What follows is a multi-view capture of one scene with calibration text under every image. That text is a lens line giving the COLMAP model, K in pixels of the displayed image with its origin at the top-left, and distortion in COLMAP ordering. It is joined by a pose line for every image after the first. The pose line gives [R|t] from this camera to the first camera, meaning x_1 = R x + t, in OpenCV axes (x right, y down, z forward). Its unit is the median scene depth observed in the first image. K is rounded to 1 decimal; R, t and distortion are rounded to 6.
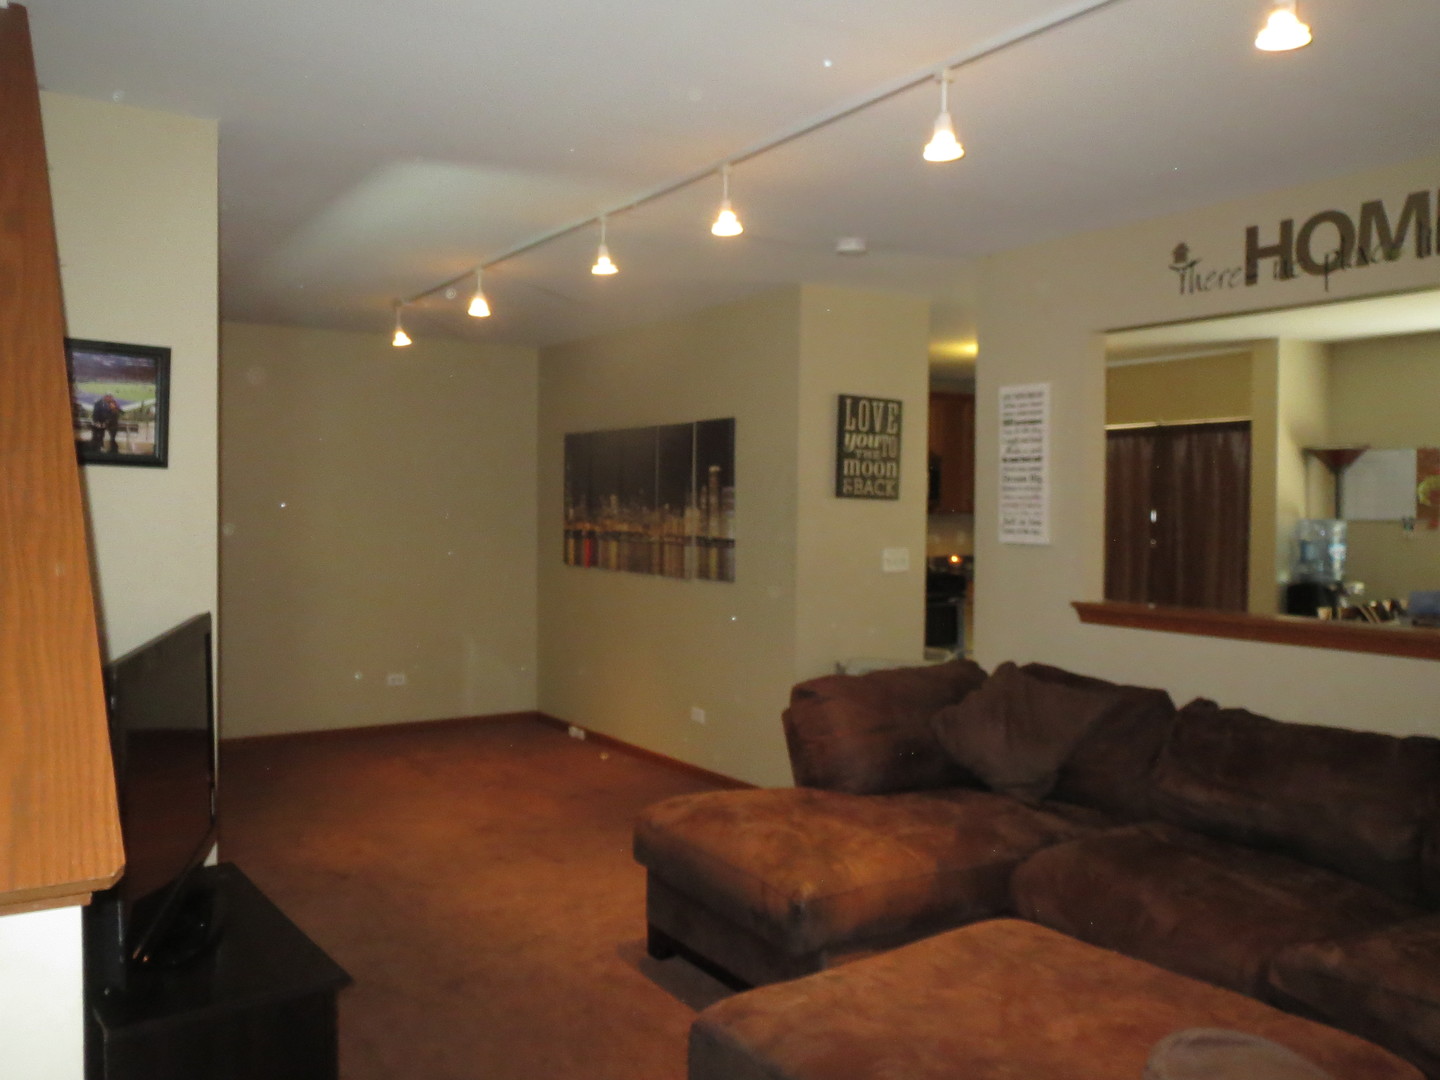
lens RADIAL K [[1188.8, 0, 701.3], [0, 1188.8, 531.3], [0, 0, 1]] dist [-0.036125, 0.002455]
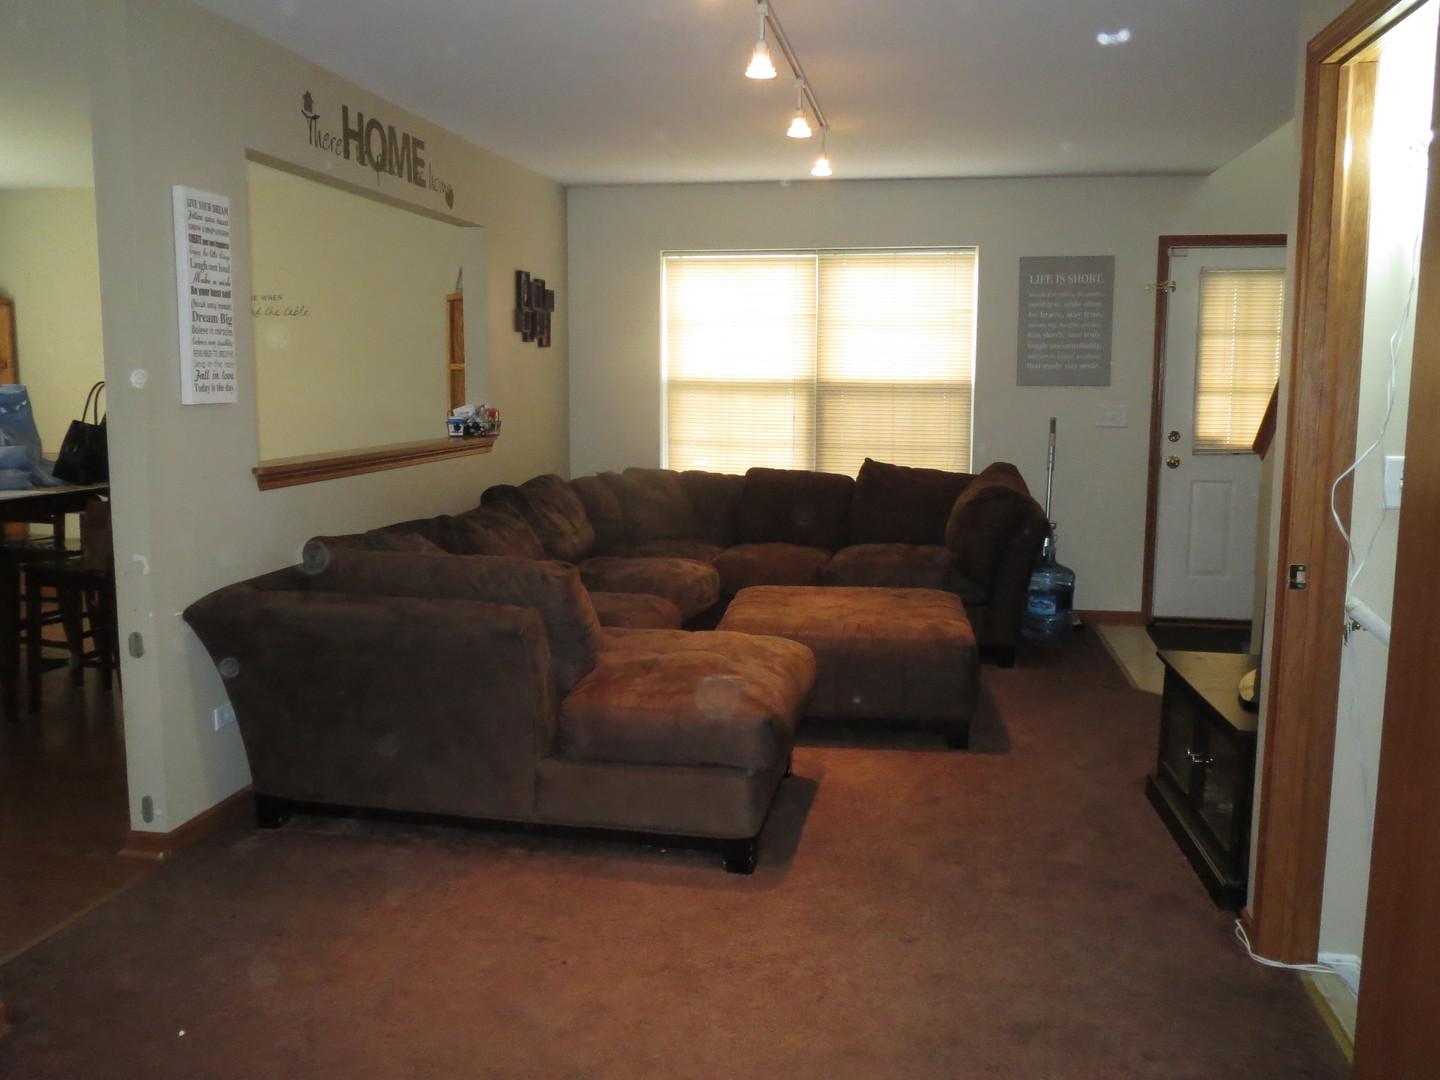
lens RADIAL K [[1188.8, 0, 701.3], [0, 1188.8, 531.3], [0, 0, 1]] dist [-0.036125, 0.002455]
pose [[-0.721507, -0.104401, 0.684491, -0.491392], [0.000621, 0.988469, 0.151420, -0.023868], [-0.692407, 0.109676, -0.713122, 1.347802]]
